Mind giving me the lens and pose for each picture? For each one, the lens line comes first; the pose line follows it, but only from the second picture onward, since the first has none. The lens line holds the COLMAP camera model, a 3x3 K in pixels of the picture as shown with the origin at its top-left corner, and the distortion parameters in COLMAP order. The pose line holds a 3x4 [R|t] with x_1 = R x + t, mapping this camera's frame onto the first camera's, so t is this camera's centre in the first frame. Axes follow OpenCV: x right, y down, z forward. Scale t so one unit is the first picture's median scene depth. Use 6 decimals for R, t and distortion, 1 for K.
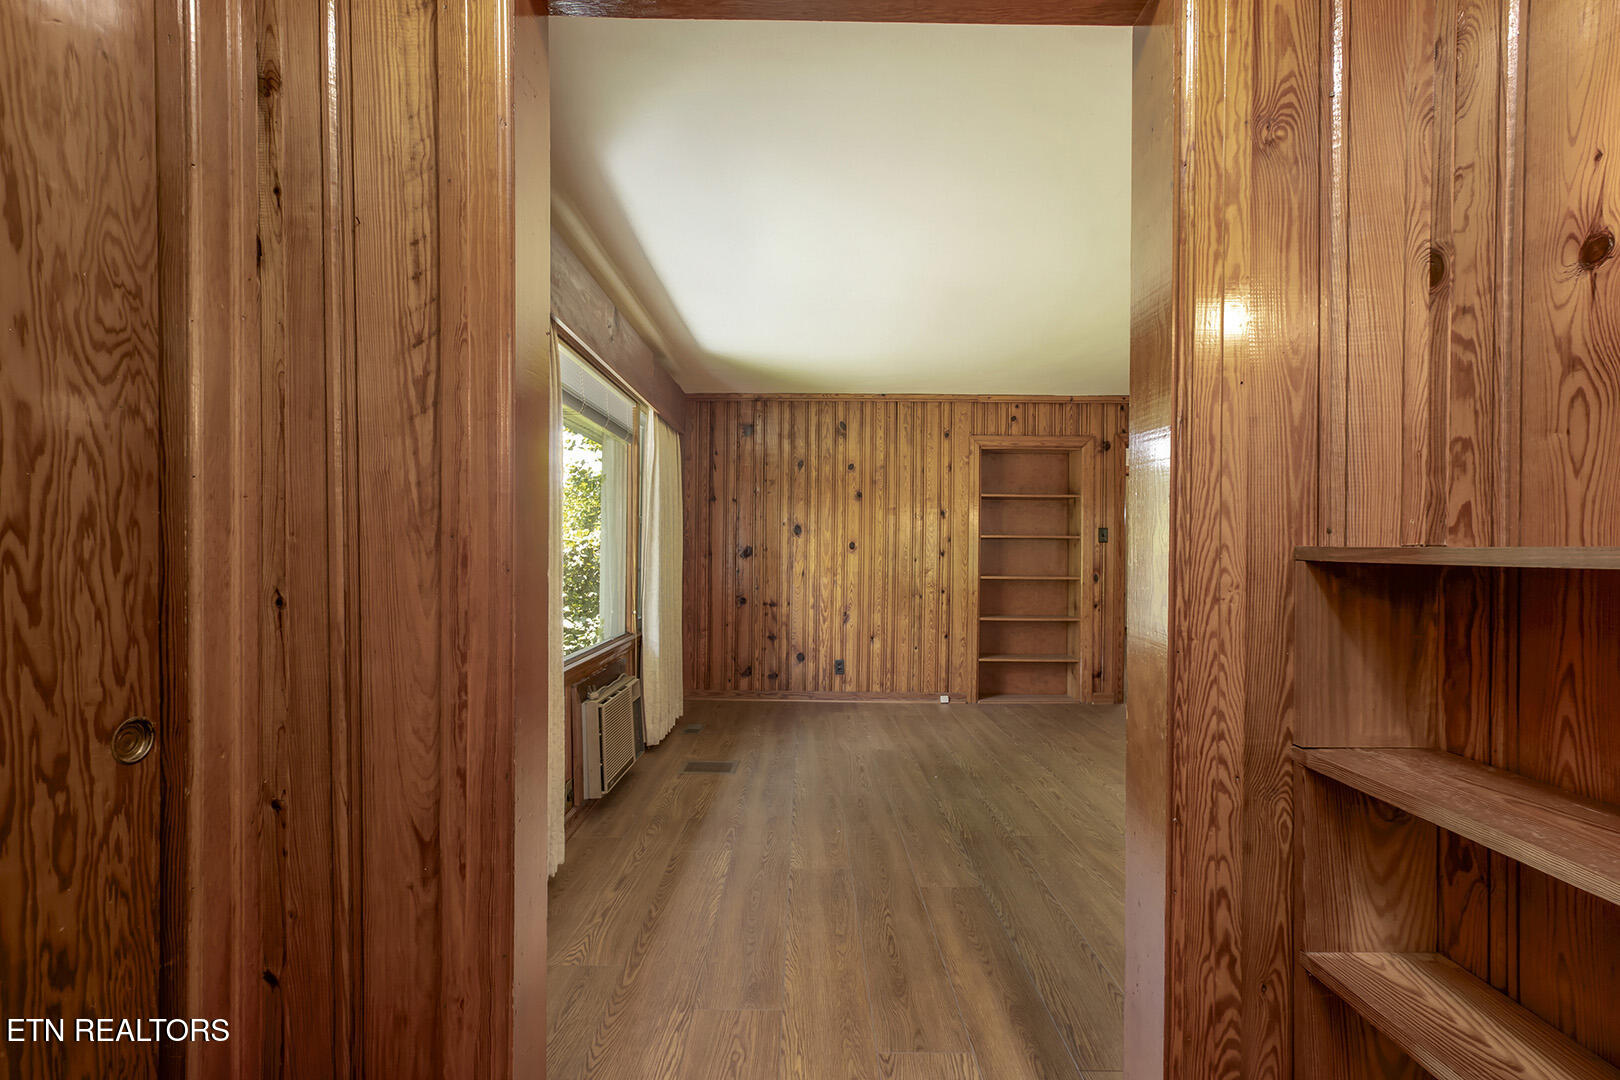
lens RADIAL K [[759.5, 0, 802.6], [0, 759.5, 546.1], [0, 0, 1]] dist [-0.013379, 0.001311]
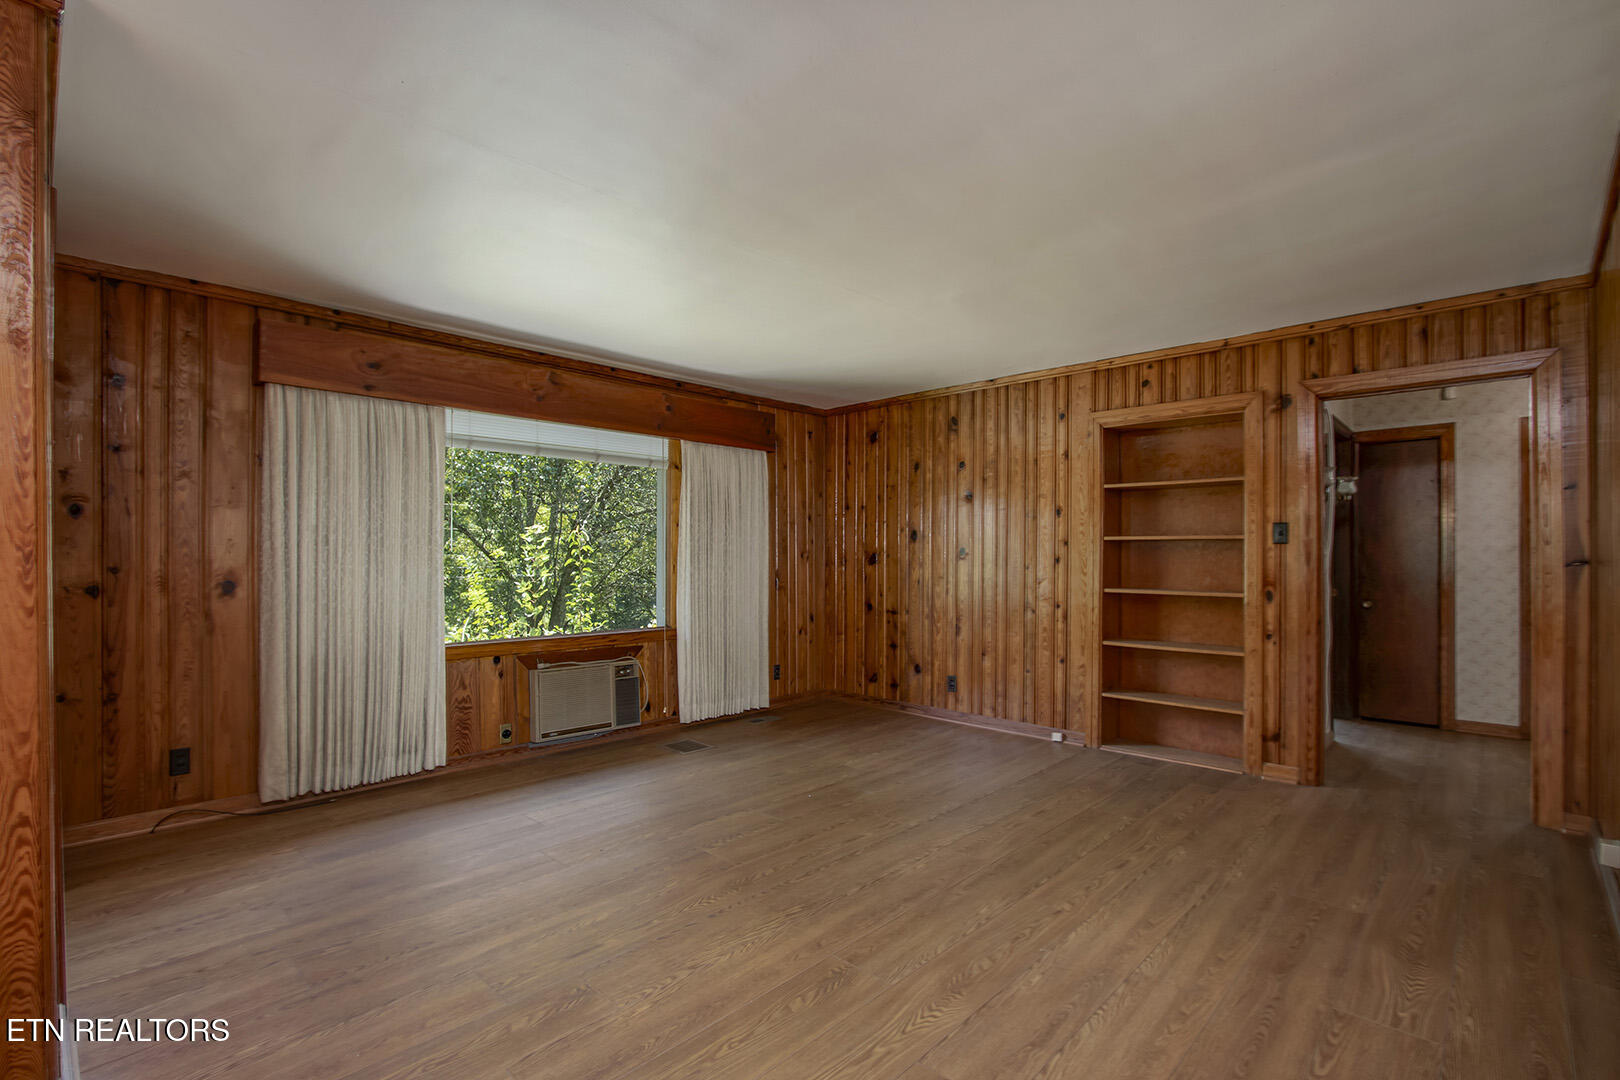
lens RADIAL K [[759.5, 0, 811.1], [0, 759.5, 551.2], [0, 0, 1]] dist [-0.013379, 0.001311]
pose [[0.726778, -0.007706, -0.686829, 0.556203], [0.000872, 0.999947, -0.010296, 0.008284], [0.686871, 0.006884, 0.726746, 0.214500]]
